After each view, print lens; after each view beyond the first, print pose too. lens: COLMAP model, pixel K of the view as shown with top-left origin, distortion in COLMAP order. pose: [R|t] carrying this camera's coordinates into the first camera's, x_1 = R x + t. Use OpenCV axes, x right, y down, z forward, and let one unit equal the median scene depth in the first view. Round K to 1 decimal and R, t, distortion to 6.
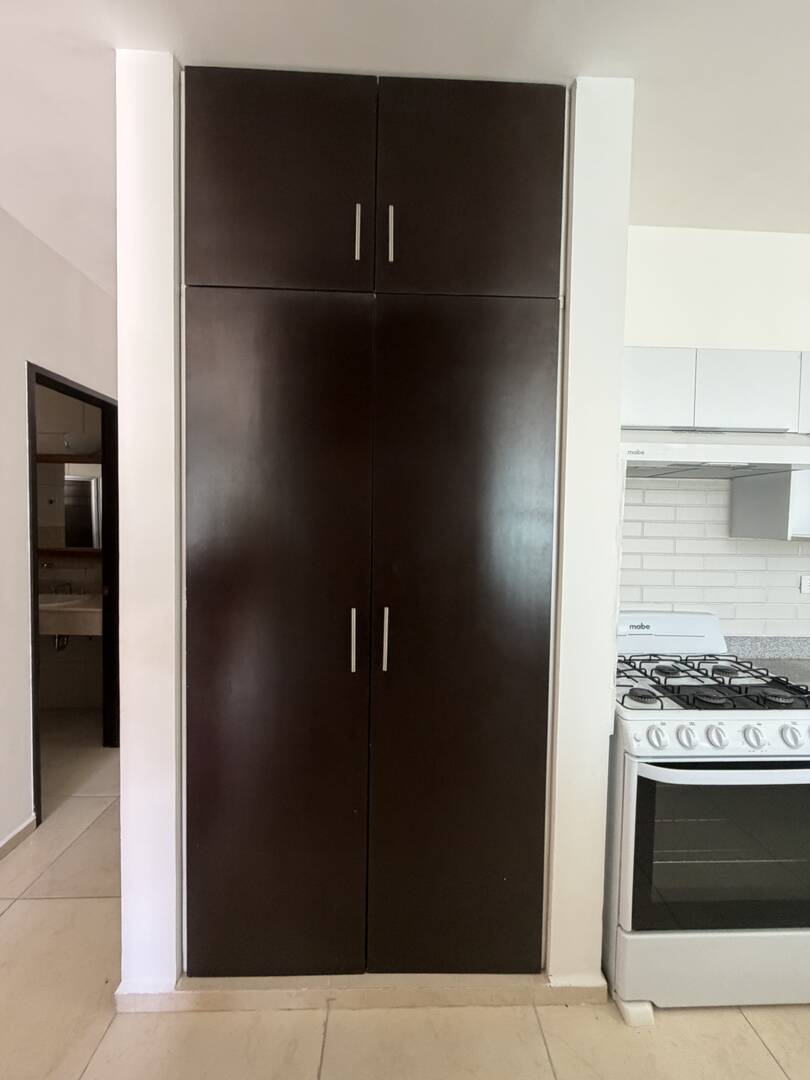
lens RADIAL K [[432.4, 0, 403.6], [0, 432.4, 541.6], [0, 0, 1]] dist [0.000123, 0.000386]
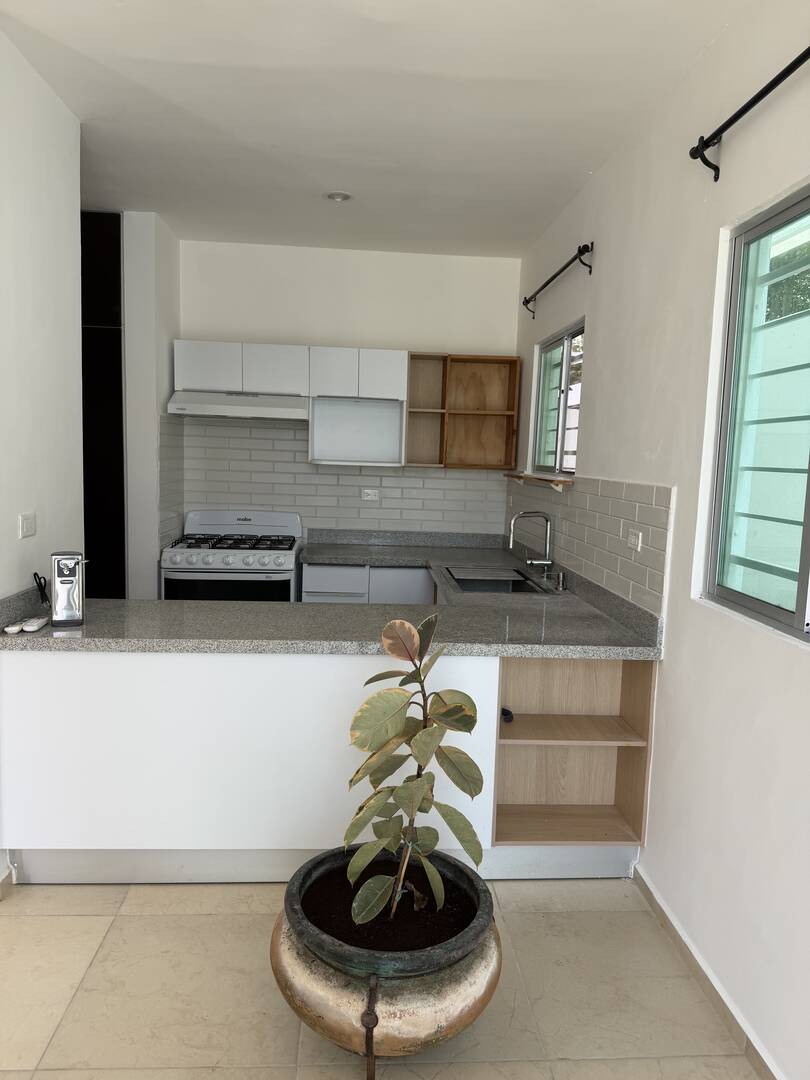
lens RADIAL K [[754.8, 0, 401.5], [0, 754.8, 541.5], [0, 0, 1]] dist [0.041309, 0.002643]
pose [[0.999353, 0.014704, 0.032837, 1.184617], [-0.016990, 0.997371, 0.070446, 0.092001], [-0.031715, -0.070958, 0.996975, -1.937530]]
